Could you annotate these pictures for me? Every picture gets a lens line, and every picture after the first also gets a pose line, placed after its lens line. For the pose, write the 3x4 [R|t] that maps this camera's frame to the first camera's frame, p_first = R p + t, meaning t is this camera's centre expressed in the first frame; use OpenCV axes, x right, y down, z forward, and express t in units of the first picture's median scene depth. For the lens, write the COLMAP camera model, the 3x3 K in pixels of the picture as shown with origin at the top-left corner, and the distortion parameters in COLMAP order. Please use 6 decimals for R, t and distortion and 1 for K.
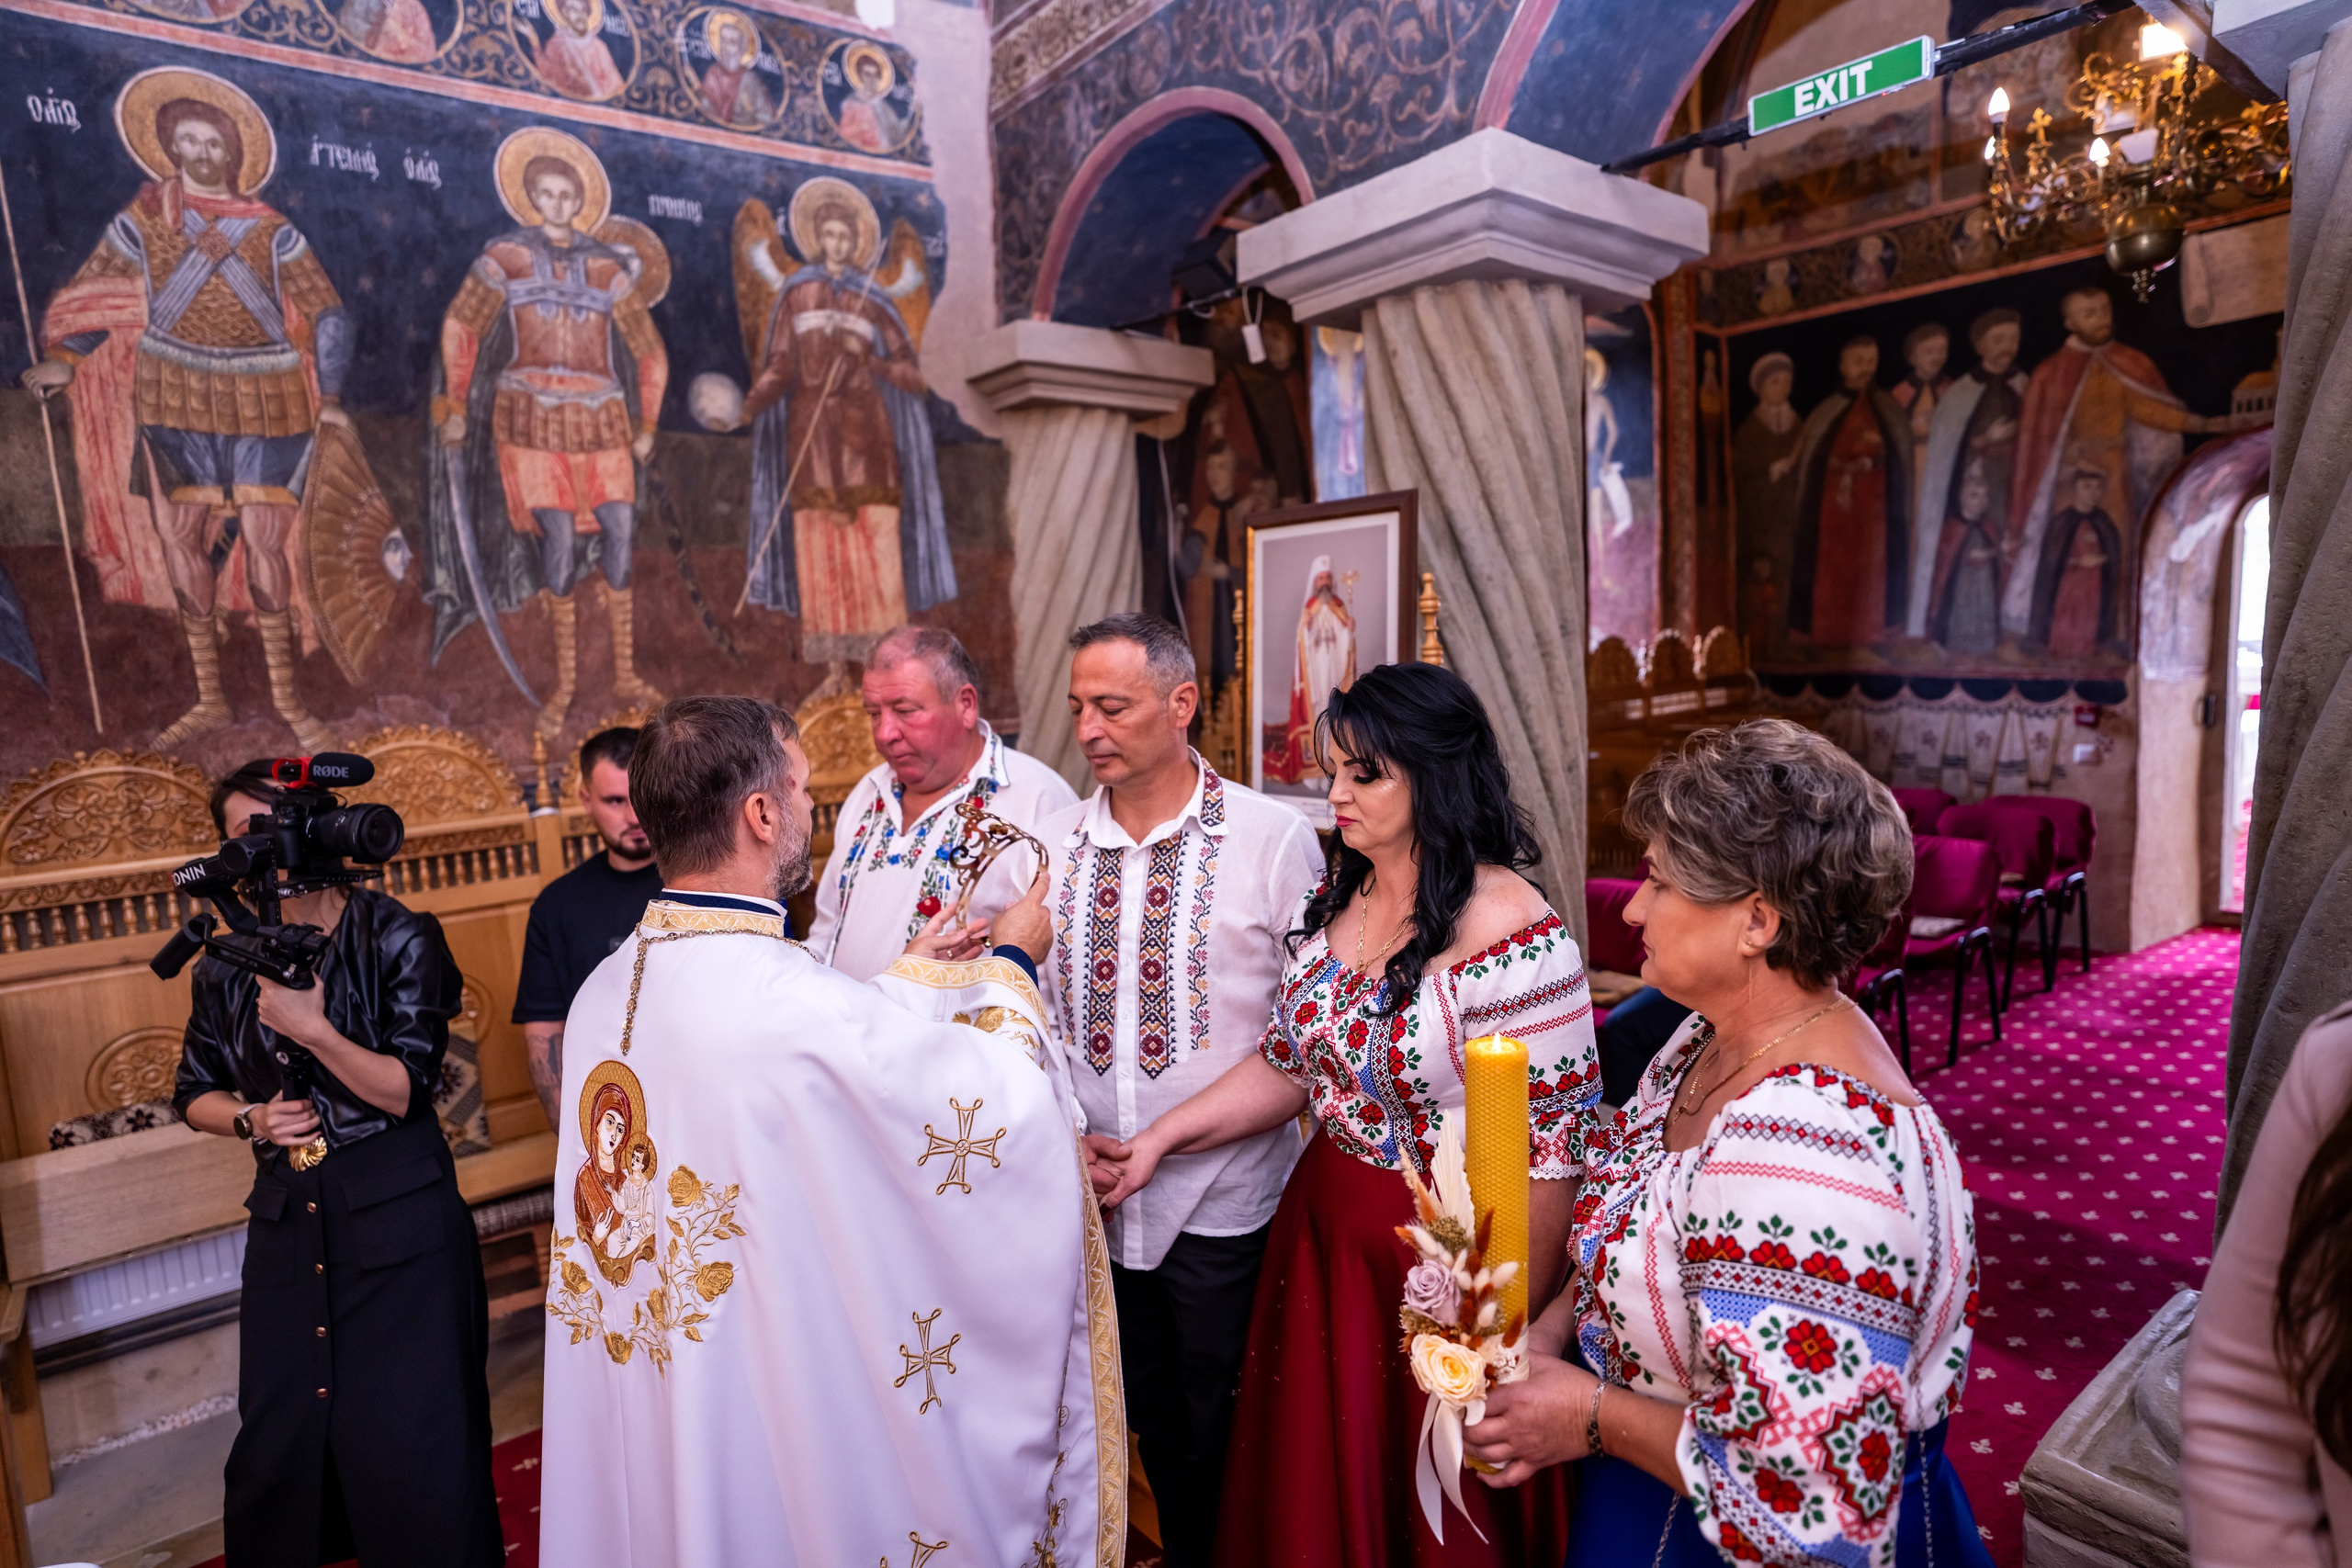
lens RADIAL K [[1202.6, 0, 1183.6], [0, 1202.6, 761.9], [0, 0, 1]] dist [-0.035201, 0.018188]
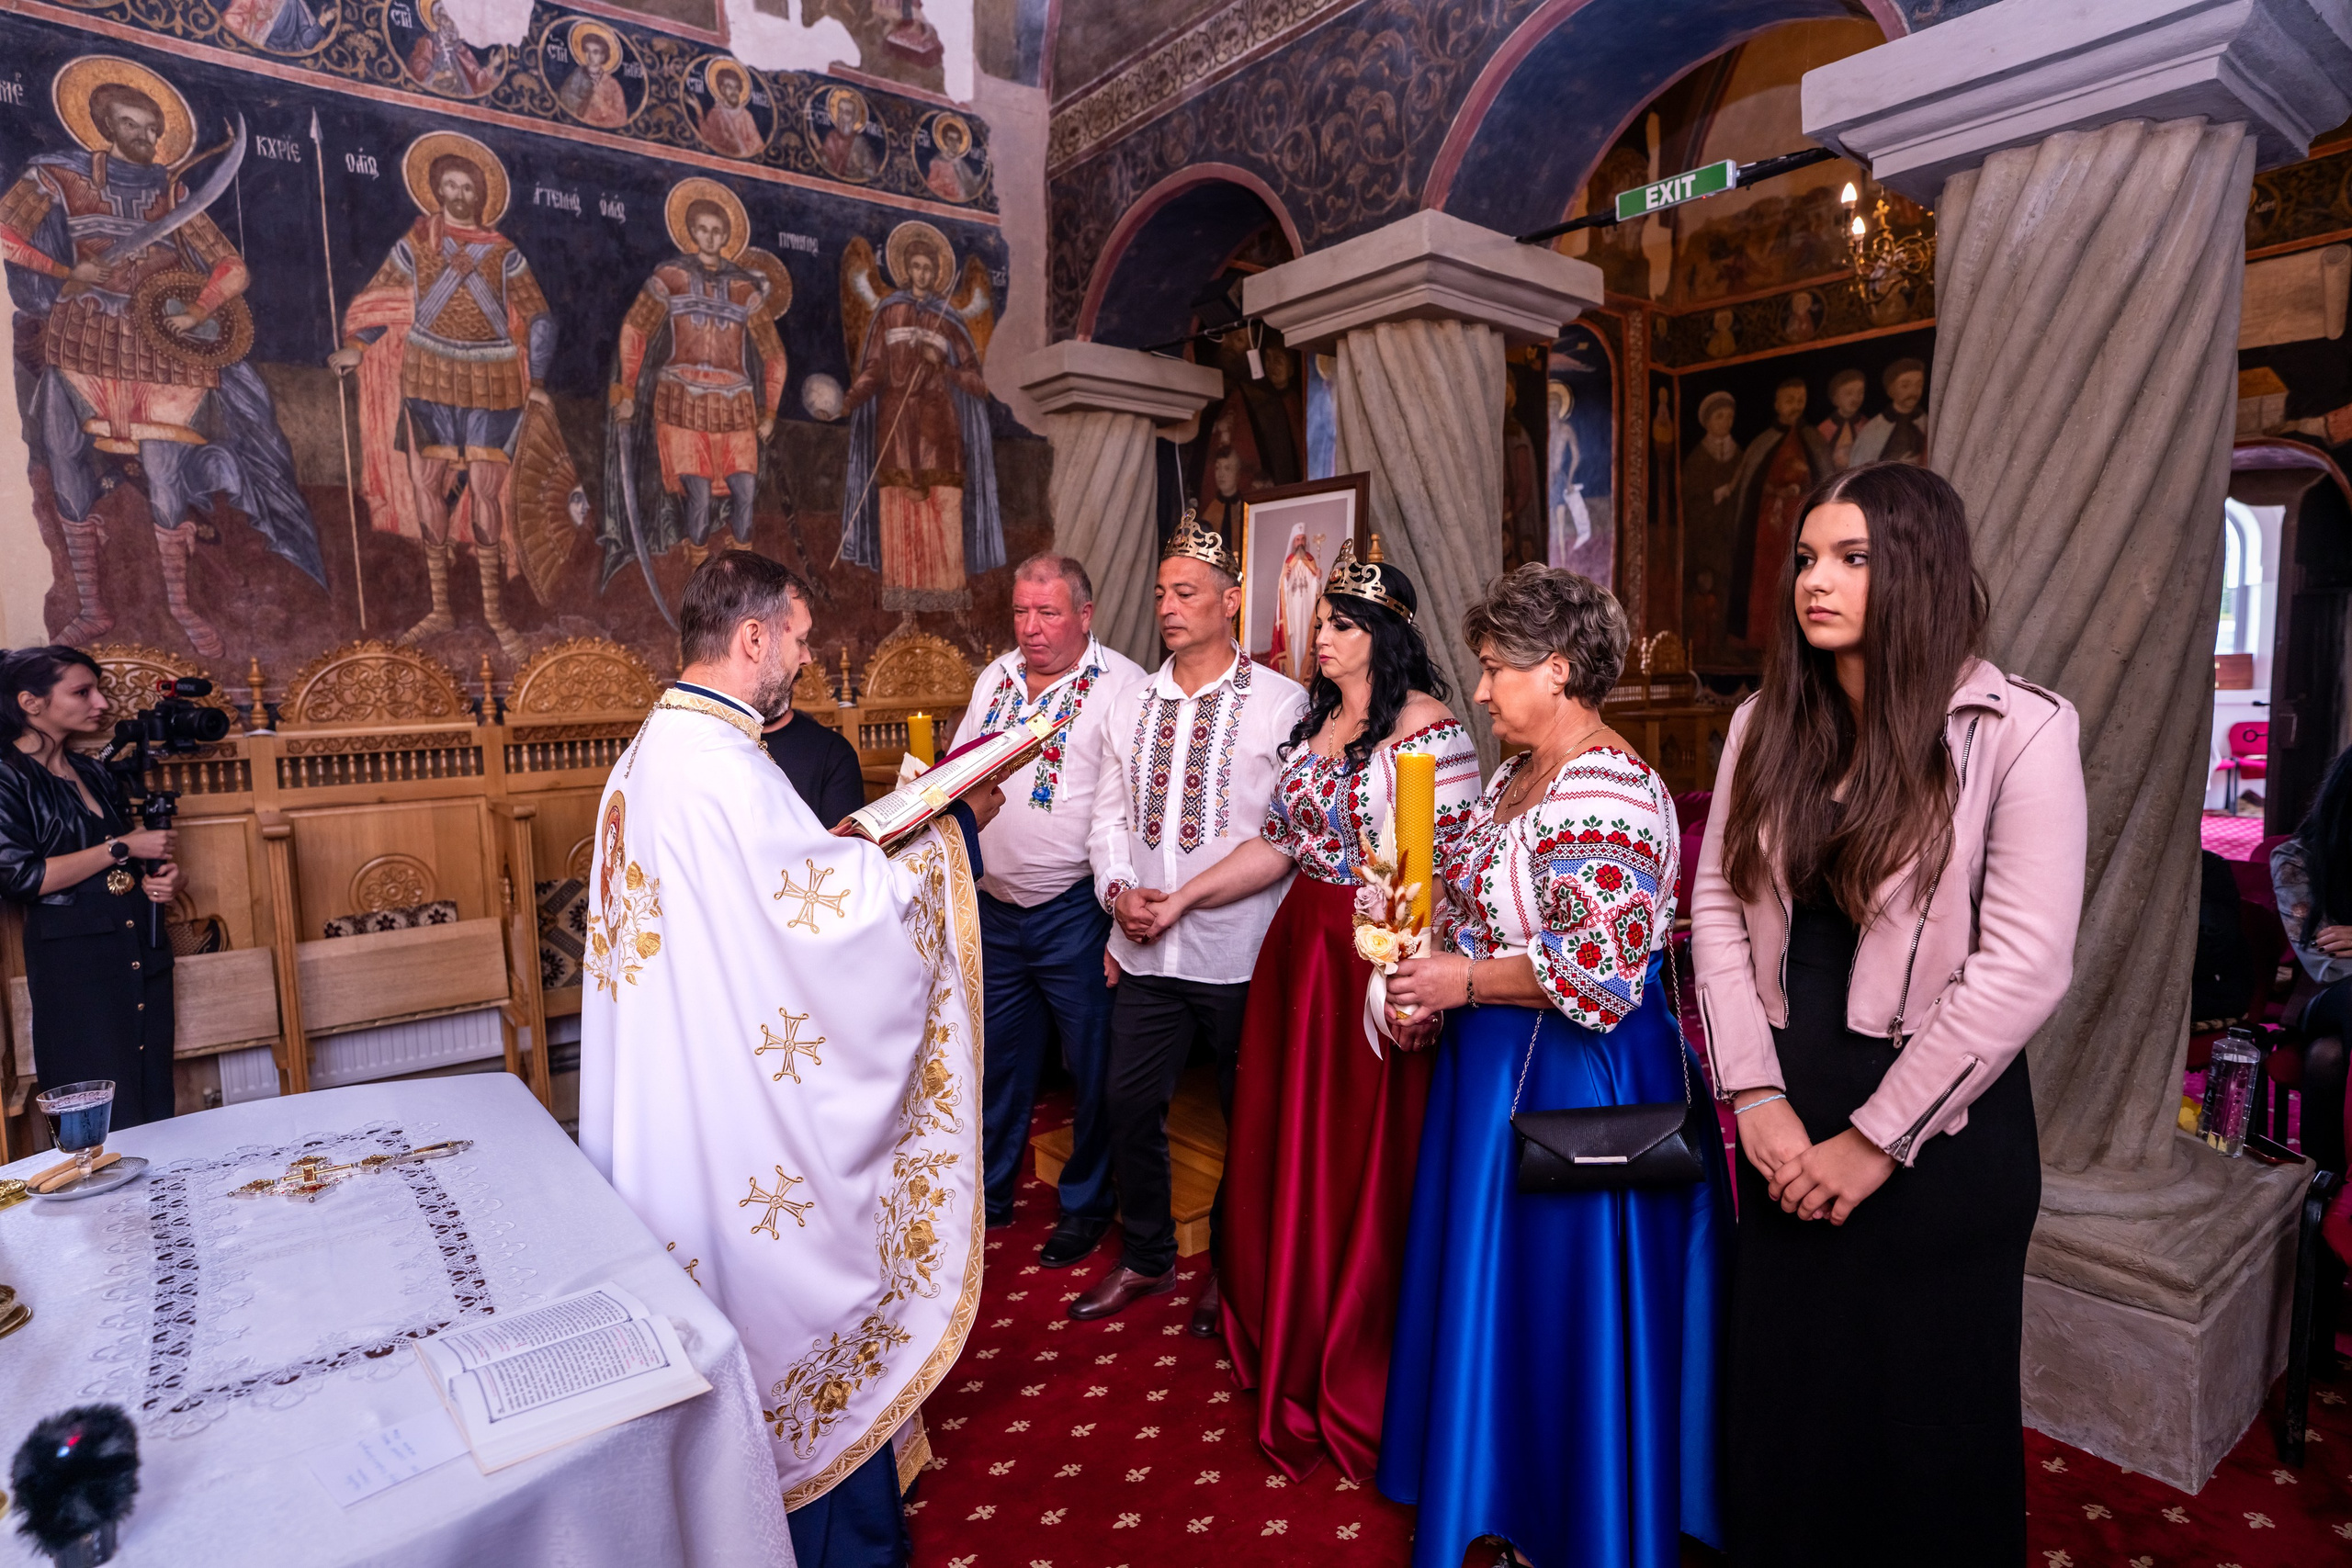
lens RADIAL K [[1270.0, 0, 1179.5], [0, 1270.0, 791.4], [0, 0, 1]] dist [-0.047662, 0.026085]
pose [[0.999457, 0.032712, -0.003909, -0.000783], [-0.032775, 0.999314, -0.017269, 0.133259], [0.003341, 0.017387, 0.999843, -0.339517]]
